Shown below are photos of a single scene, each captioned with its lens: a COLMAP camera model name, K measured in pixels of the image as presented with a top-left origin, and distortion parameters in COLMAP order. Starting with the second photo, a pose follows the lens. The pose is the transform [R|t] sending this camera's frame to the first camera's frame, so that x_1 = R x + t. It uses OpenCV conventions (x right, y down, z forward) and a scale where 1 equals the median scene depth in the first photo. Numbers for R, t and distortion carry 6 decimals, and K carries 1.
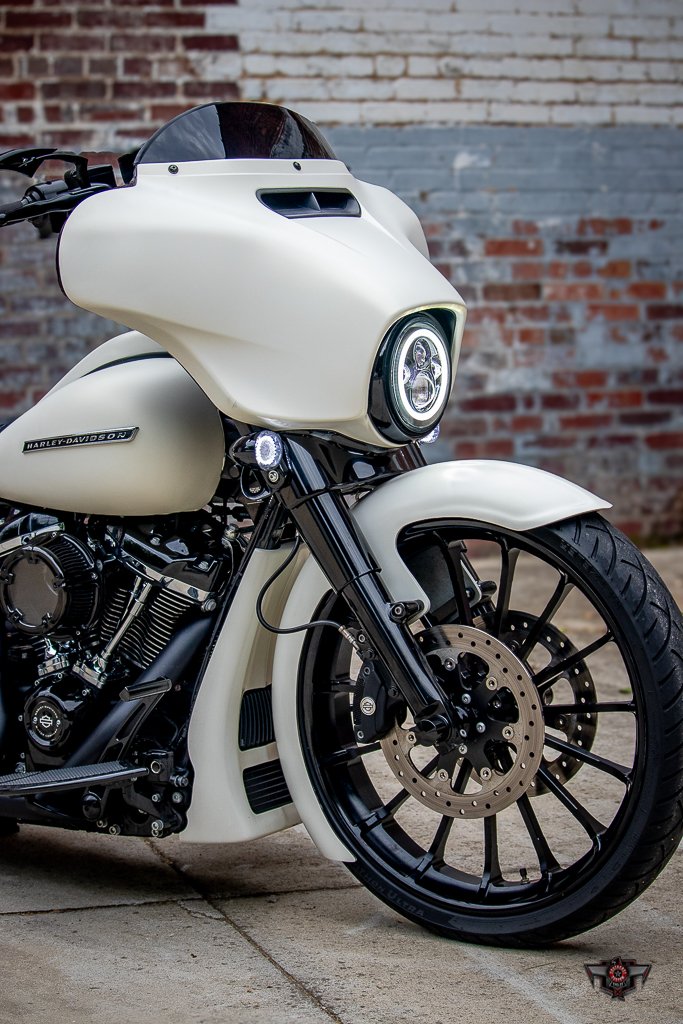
lens RADIAL K [[2614.0, 0, 341.5], [0, 2614.0, 512.0], [0, 0, 1]] dist [-0.413809, -0.275060]
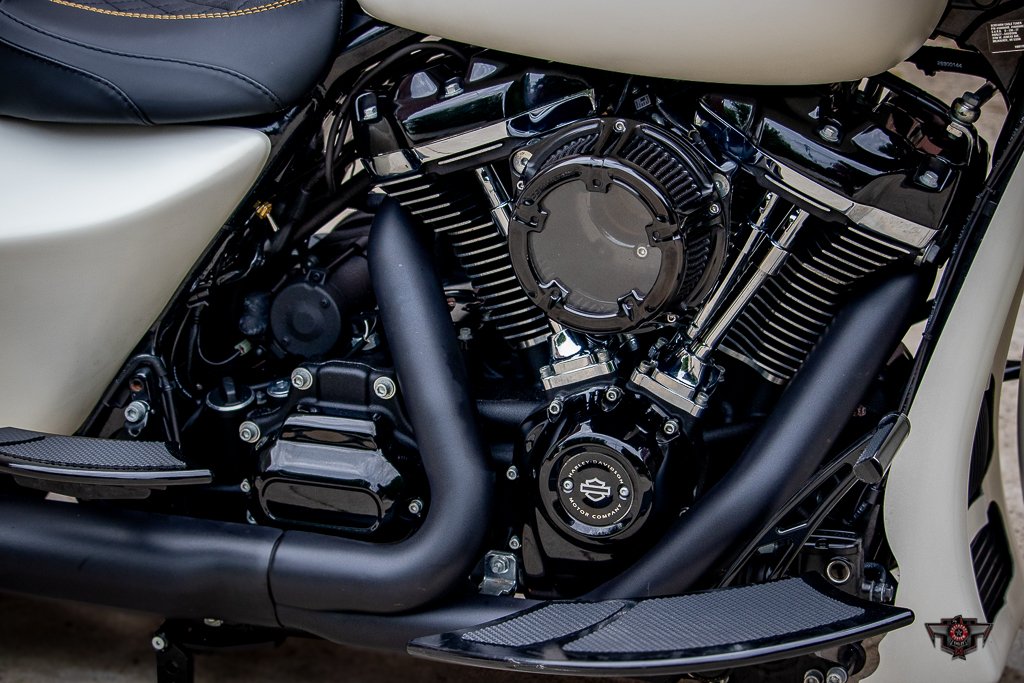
lens RADIAL K [[2886.9, 0, 512.0], [0, 2886.9, 341.5], [0, 0, 1]] dist [-0.310859, -0.753304]
pose [[0.973030, -0.065333, 0.221232, -0.138359], [0.021369, 0.980459, 0.195558, -0.031846], [-0.229685, -0.185557, 0.955413, 0.258040]]
